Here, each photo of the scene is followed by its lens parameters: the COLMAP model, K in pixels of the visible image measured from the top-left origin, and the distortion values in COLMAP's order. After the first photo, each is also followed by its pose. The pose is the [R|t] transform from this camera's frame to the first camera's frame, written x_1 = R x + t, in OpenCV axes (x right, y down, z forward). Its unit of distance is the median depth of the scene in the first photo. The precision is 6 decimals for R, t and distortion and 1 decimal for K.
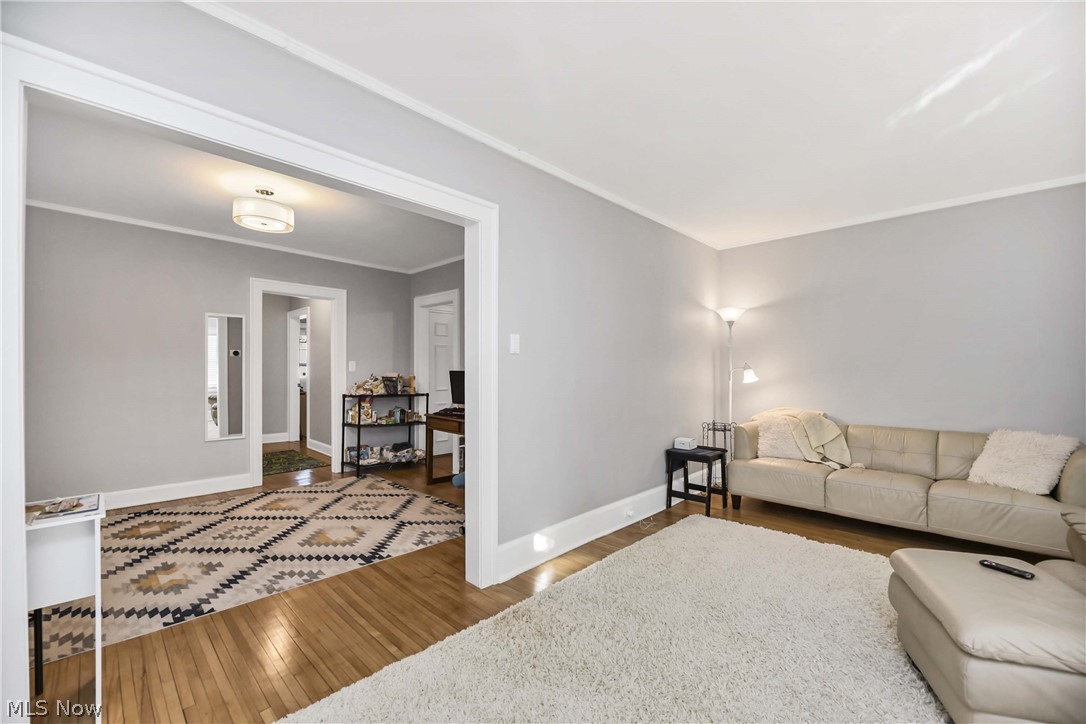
lens RADIAL K [[462.0, 0, 552.6], [0, 462.0, 371.4], [0, 0, 1]] dist [-0.004085, -0.001463]
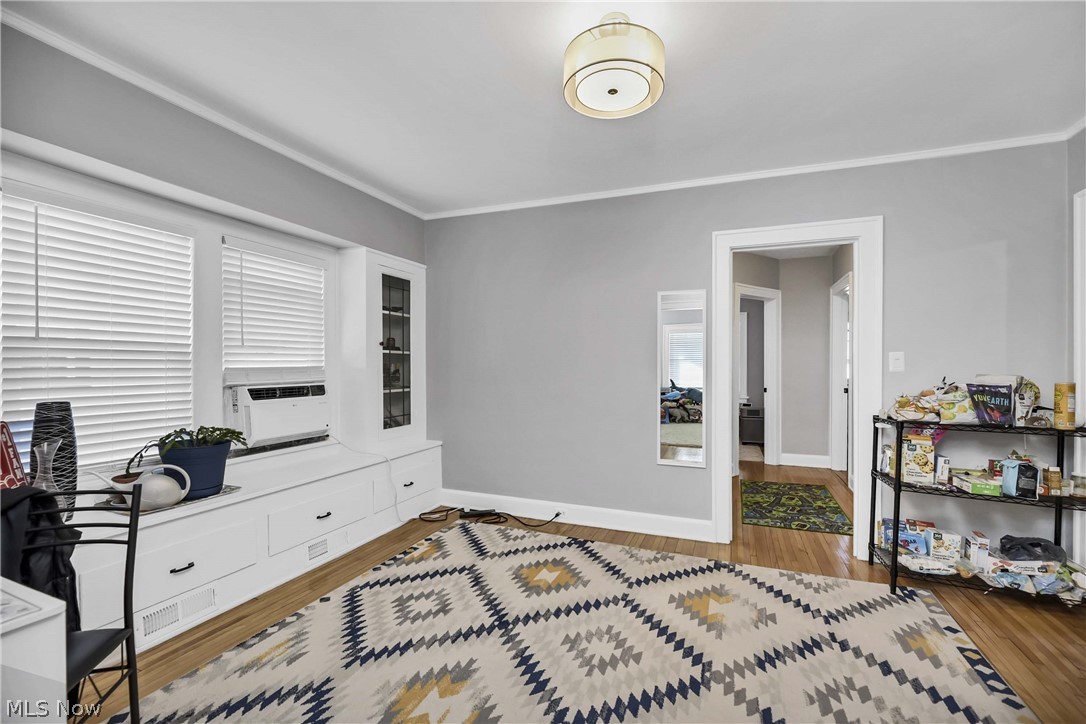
lens RADIAL K [[462.0, 0, 540.7], [0, 462.0, 372.3], [0, 0, 1]] dist [-0.004085, -0.001463]
pose [[0.365036, 0.009051, -0.930949, -0.137682], [-0.003991, 0.999959, 0.008158, -0.002486], [0.930985, 0.000737, 0.365057, 0.596304]]
